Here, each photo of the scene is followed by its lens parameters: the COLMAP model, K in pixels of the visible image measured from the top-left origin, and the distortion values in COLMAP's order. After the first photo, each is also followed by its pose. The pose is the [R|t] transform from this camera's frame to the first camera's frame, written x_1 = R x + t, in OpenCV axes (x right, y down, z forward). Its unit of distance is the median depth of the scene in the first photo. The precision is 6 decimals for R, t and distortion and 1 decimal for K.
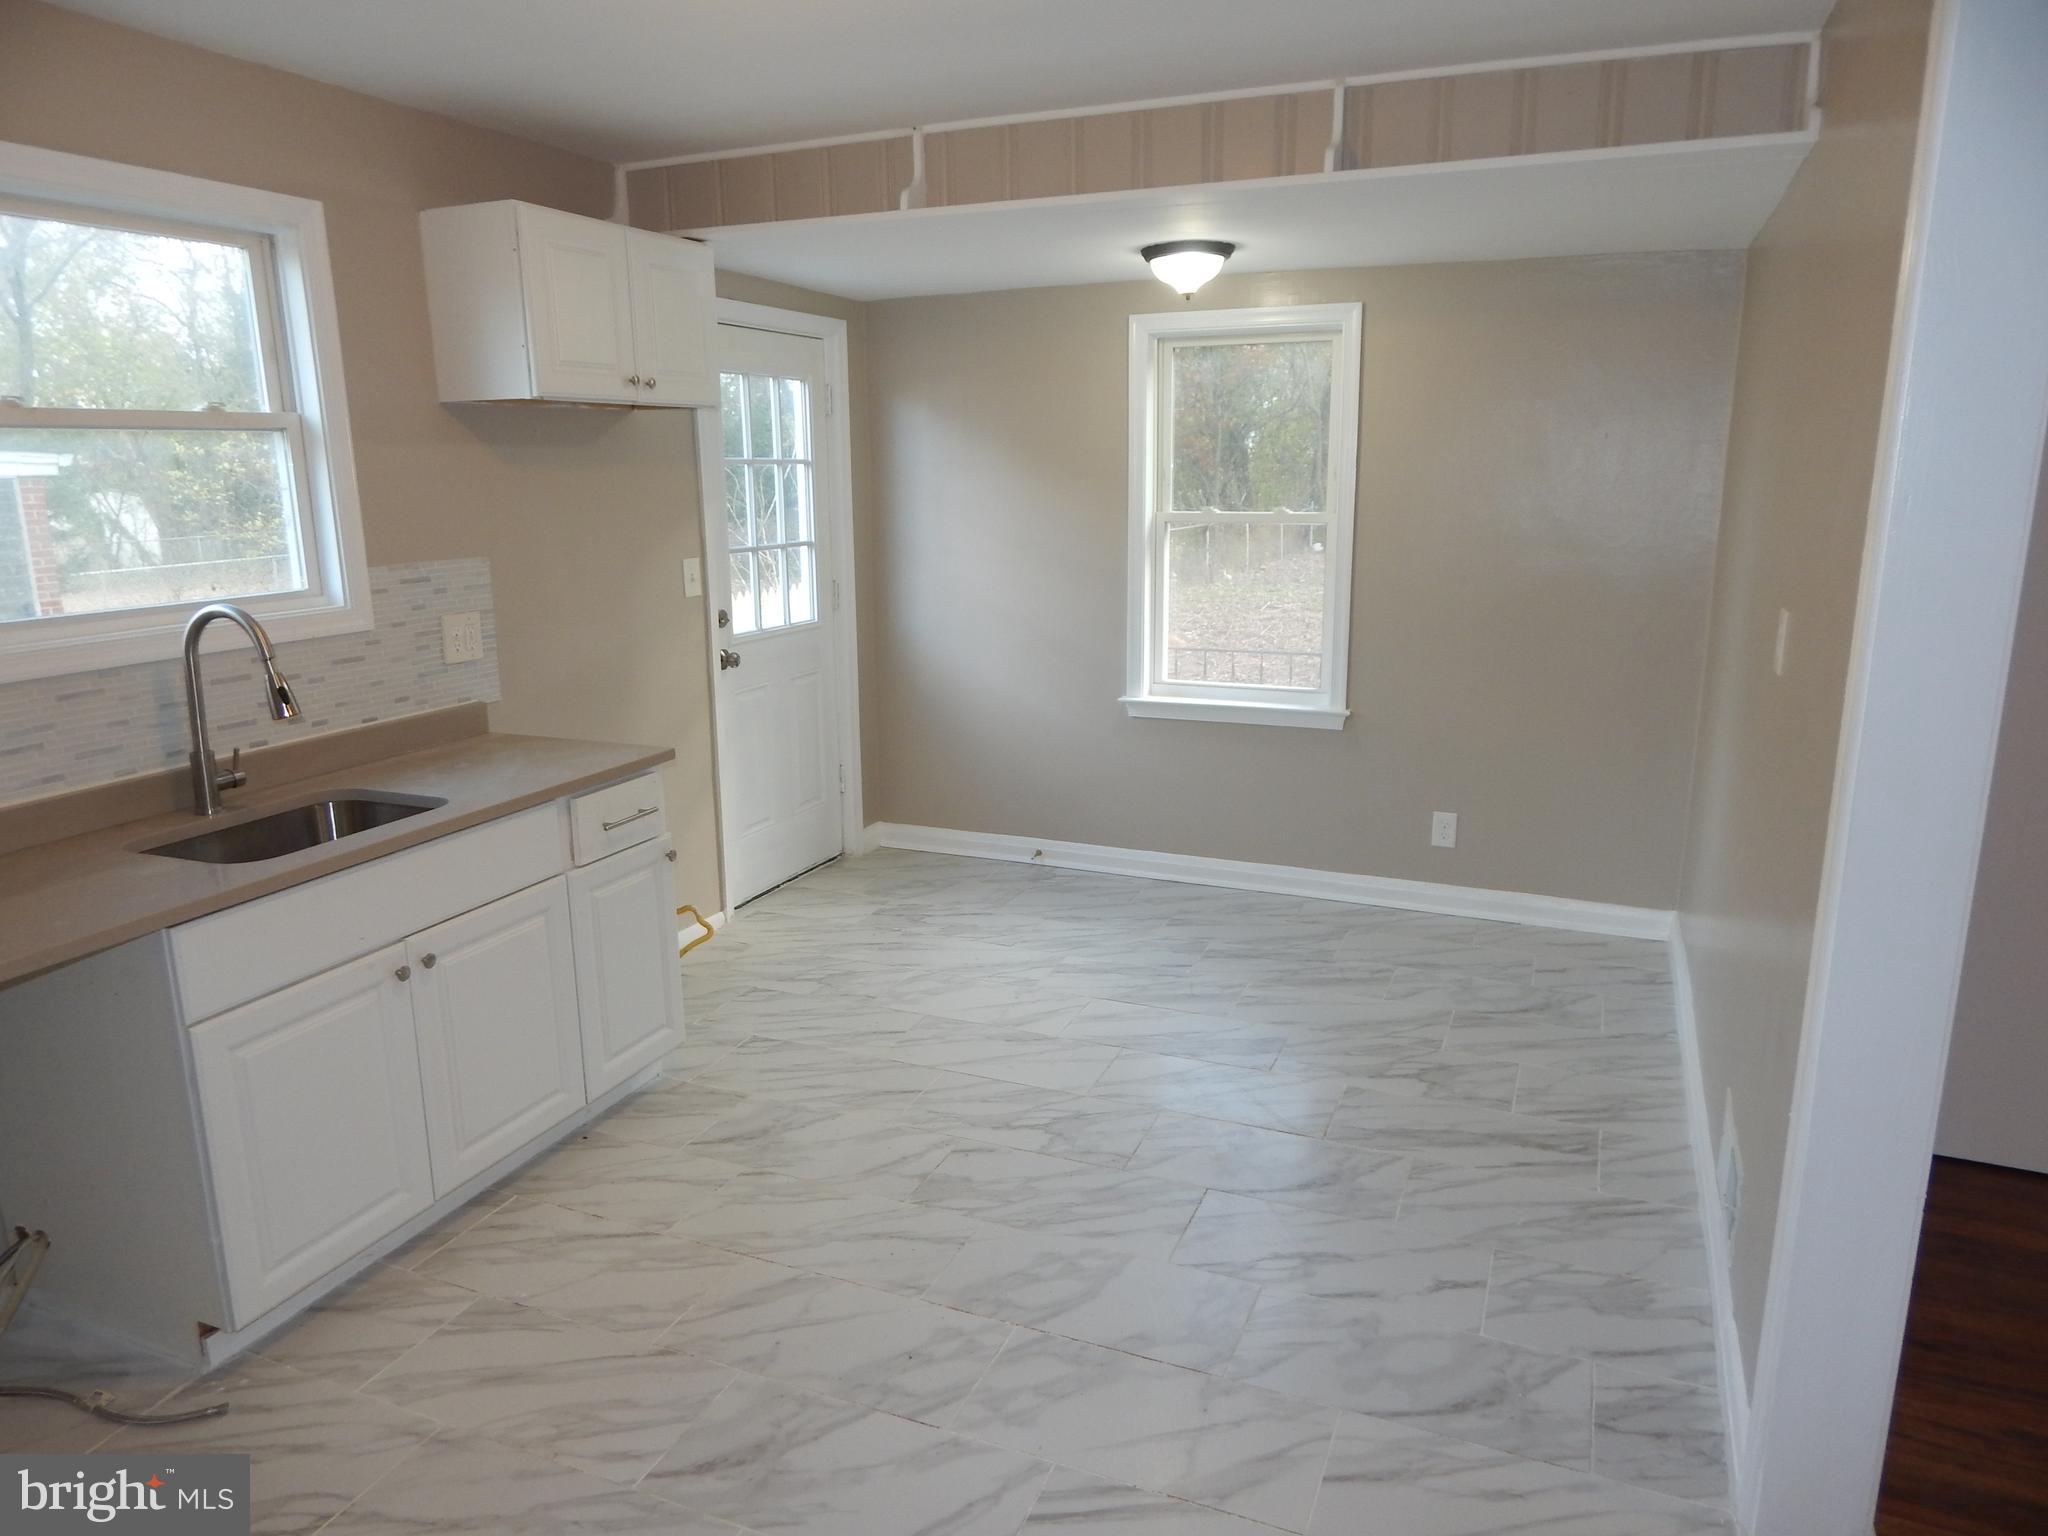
lens RADIAL K [[1344.8, 0, 1024.0], [0, 1344.8, 768.0], [0, 0, 1]] dist [0.004450, -0.005518]
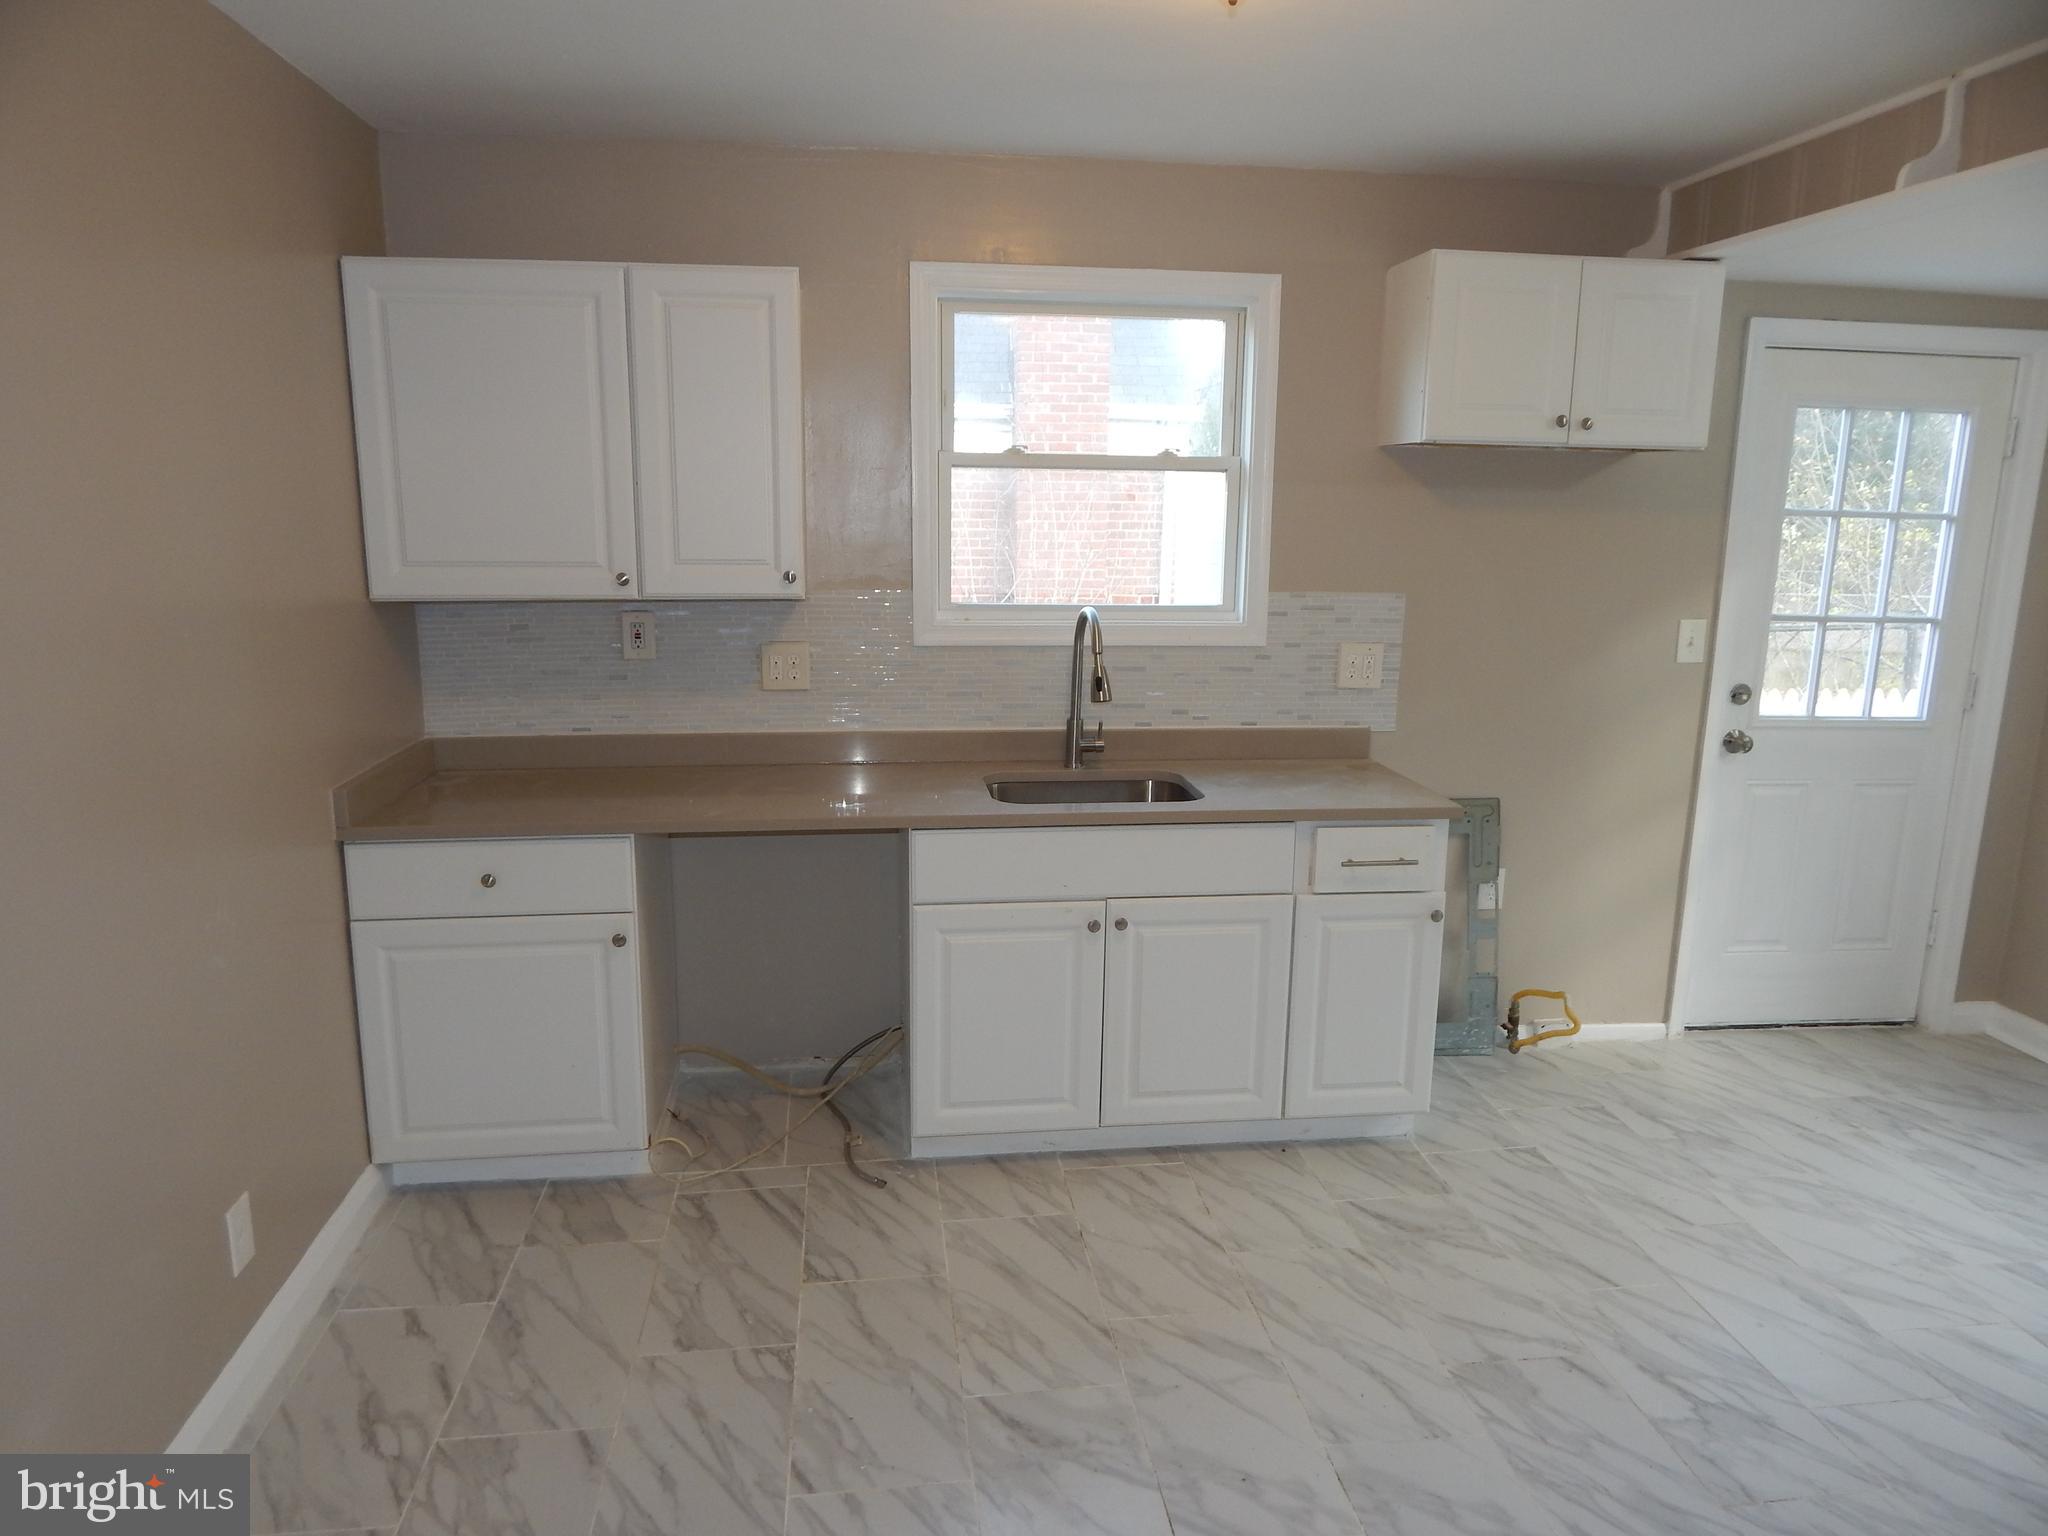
lens RADIAL K [[1344.8, 0, 1024.0], [0, 1344.8, 768.0], [0, 0, 1]] dist [0.004450, -0.005518]
pose [[0.505347, 0.191430, -0.841415, 0.397440], [-0.218467, 0.971698, 0.089862, -0.062317], [0.834804, 0.138410, 0.532866, 0.248134]]
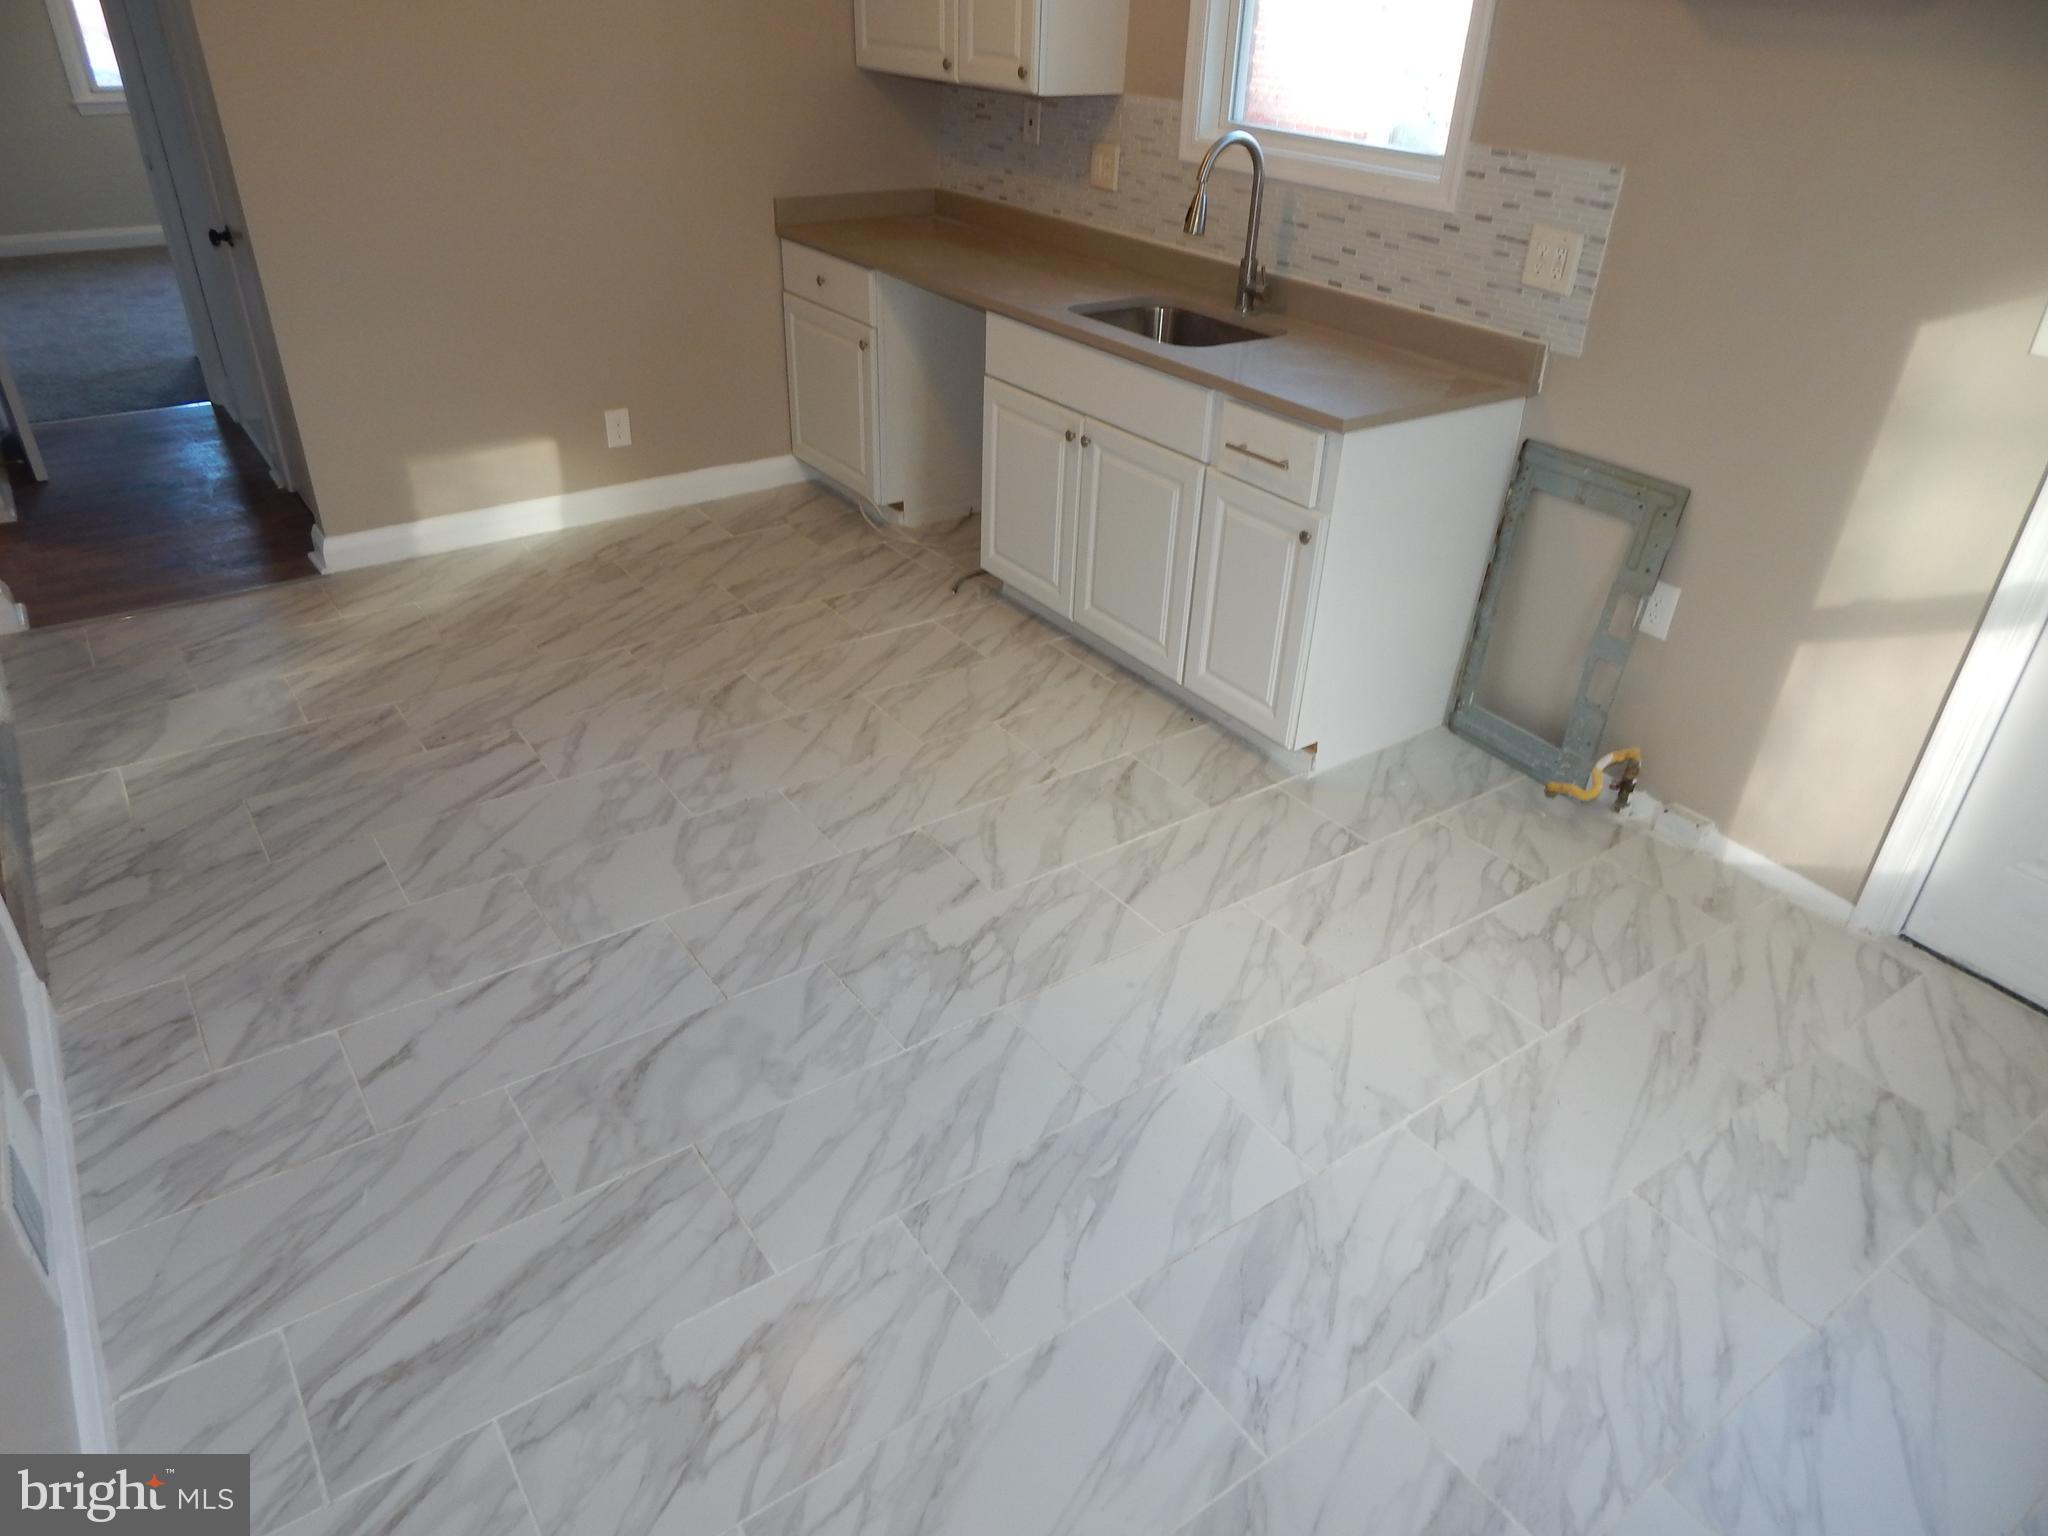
lens RADIAL K [[1318.9, 0, 1024.0], [0, 1318.9, 768.0], [0, 0, 1]] dist [-0.001190, -0.001160]
pose [[-0.515875, 0.437100, -0.736761, 0.544591], [-0.227343, 0.759344, 0.609682, -0.312676], [0.825947, 0.482017, -0.292354, 1.244490]]
